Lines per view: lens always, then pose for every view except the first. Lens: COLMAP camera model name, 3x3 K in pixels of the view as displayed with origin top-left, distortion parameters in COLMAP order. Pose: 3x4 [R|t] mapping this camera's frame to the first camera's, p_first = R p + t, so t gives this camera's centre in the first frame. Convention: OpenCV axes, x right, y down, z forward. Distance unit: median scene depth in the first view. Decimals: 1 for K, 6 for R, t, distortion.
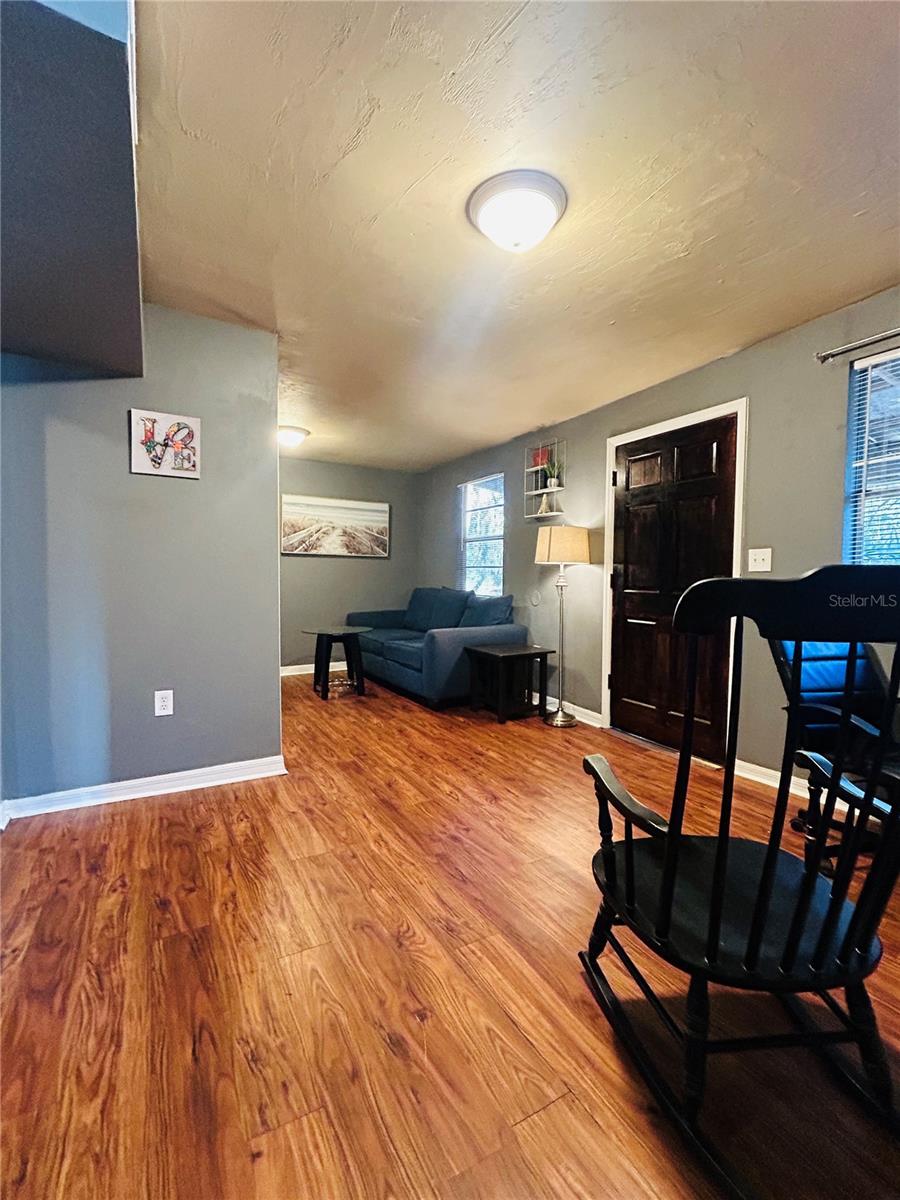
lens RADIAL K [[527.1, 0, 451.6], [0, 527.1, 601.3], [0, 0, 1]] dist [0.000749, 0.001186]
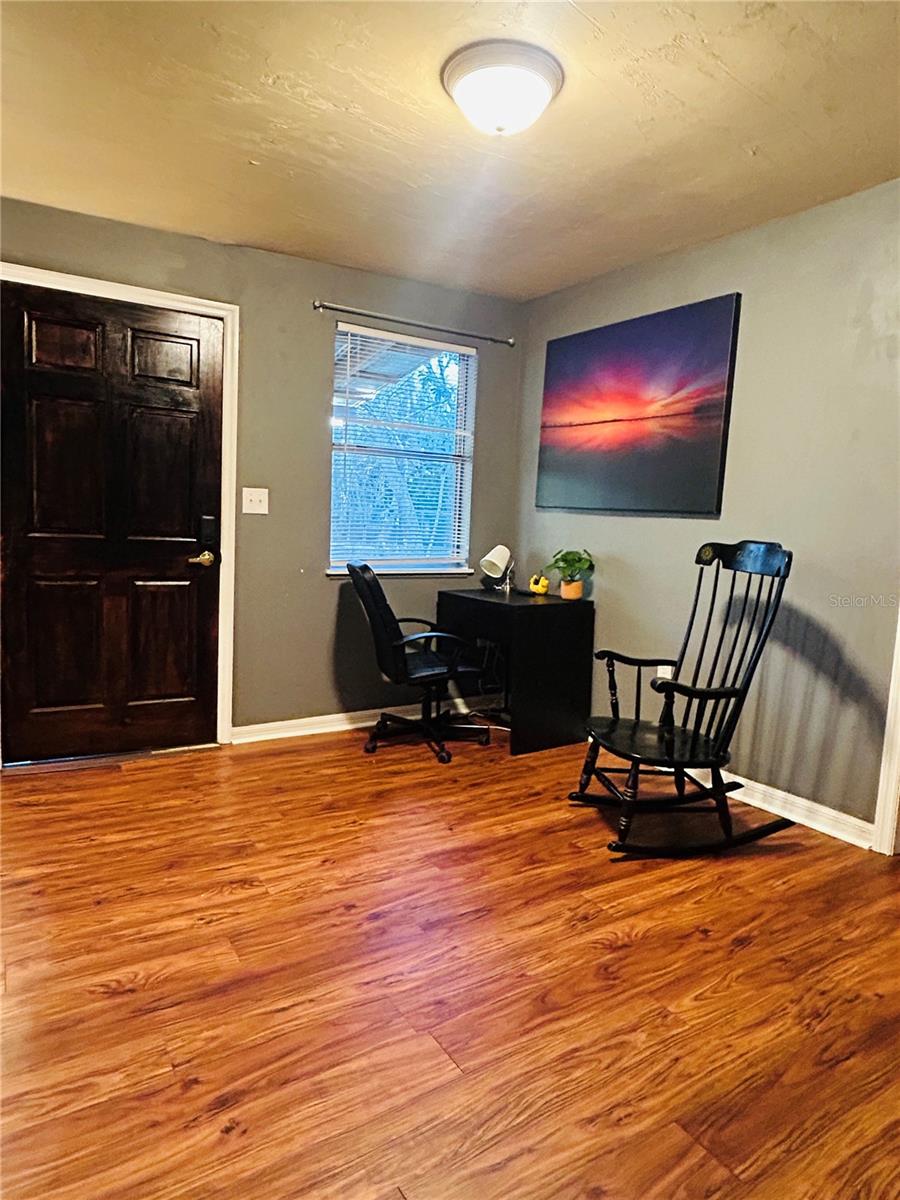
lens RADIAL K [[732.0, 0, 447.7], [0, 732.0, 594.3], [0, 0, 1]] dist [-0.007424, 0.006520]
pose [[-0.035542, -0.110747, 0.993213, -0.493644], [0.002261, 0.993829, 0.110896, -0.040321], [-0.999366, 0.006187, -0.035072, 0.516560]]
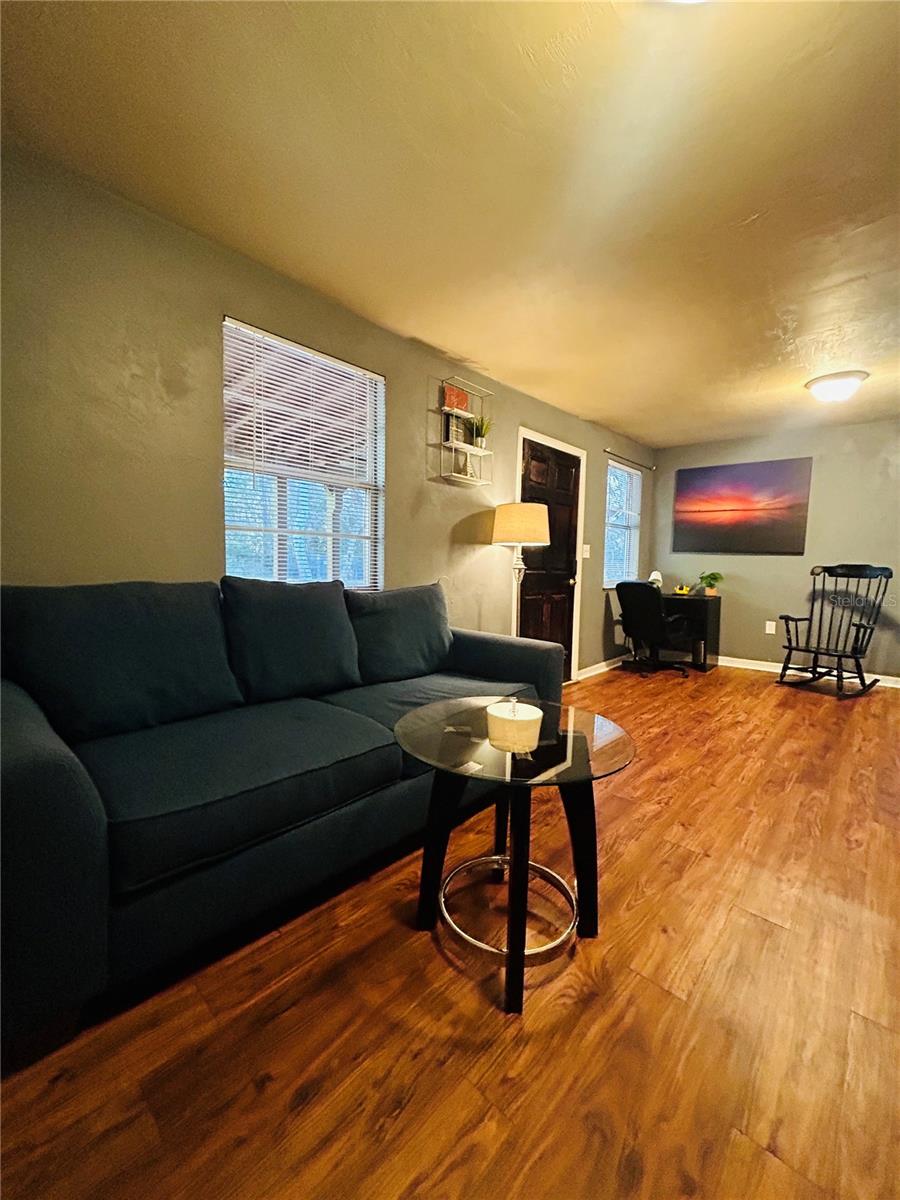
lens RADIAL K [[487.4, 0, 450.7], [0, 487.4, 597.8], [0, 0, 1]] dist [-0.001775, 0.001782]
pose [[-0.310821, -0.079347, 0.947151, -0.573659], [0.023630, 0.995556, 0.091157, -0.058592], [-0.950175, 0.050714, -0.307565, 1.380583]]
